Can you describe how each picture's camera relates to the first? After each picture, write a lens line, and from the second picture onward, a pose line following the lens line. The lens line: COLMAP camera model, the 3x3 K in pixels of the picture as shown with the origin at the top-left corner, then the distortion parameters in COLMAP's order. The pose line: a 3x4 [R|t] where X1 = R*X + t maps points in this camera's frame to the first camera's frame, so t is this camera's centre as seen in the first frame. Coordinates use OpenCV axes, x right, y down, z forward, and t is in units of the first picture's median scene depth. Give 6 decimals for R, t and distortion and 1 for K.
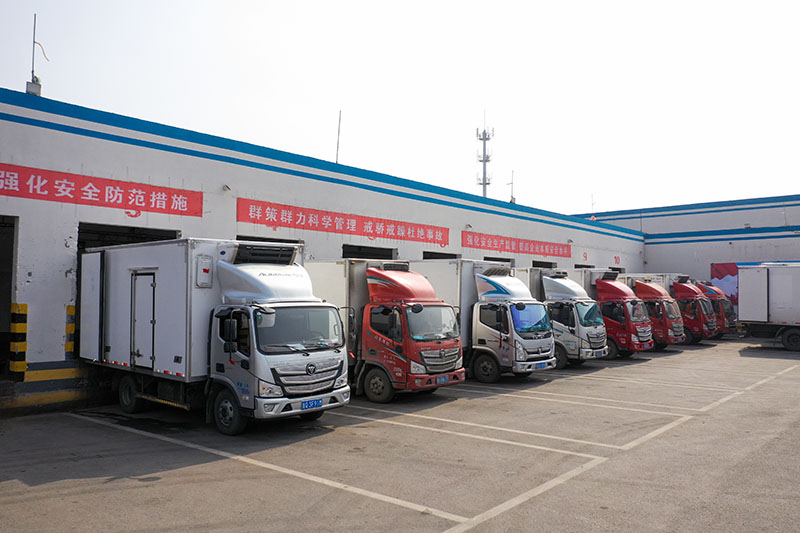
lens RADIAL K [[620.3, 0, 398.6], [0, 620.3, 265.1], [0, 0, 1]] dist [0.001697, -0.001436]
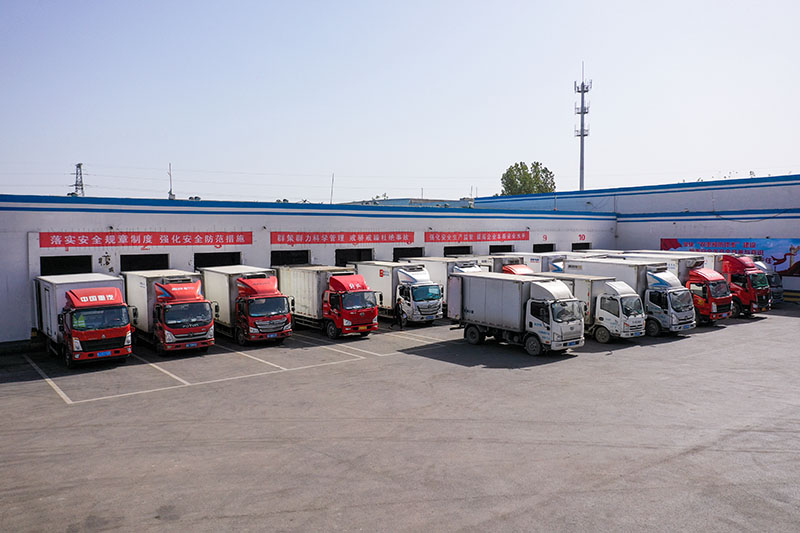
lens RADIAL K [[620.3, 0, 401.4], [0, 620.3, 271.0], [0, 0, 1]] dist [0.001697, -0.001436]
pose [[0.976374, 0.003486, -0.216061, 0.408551], [0.020126, 0.994057, 0.106985, -0.134796], [0.215150, -0.108806, 0.970501, -0.595311]]
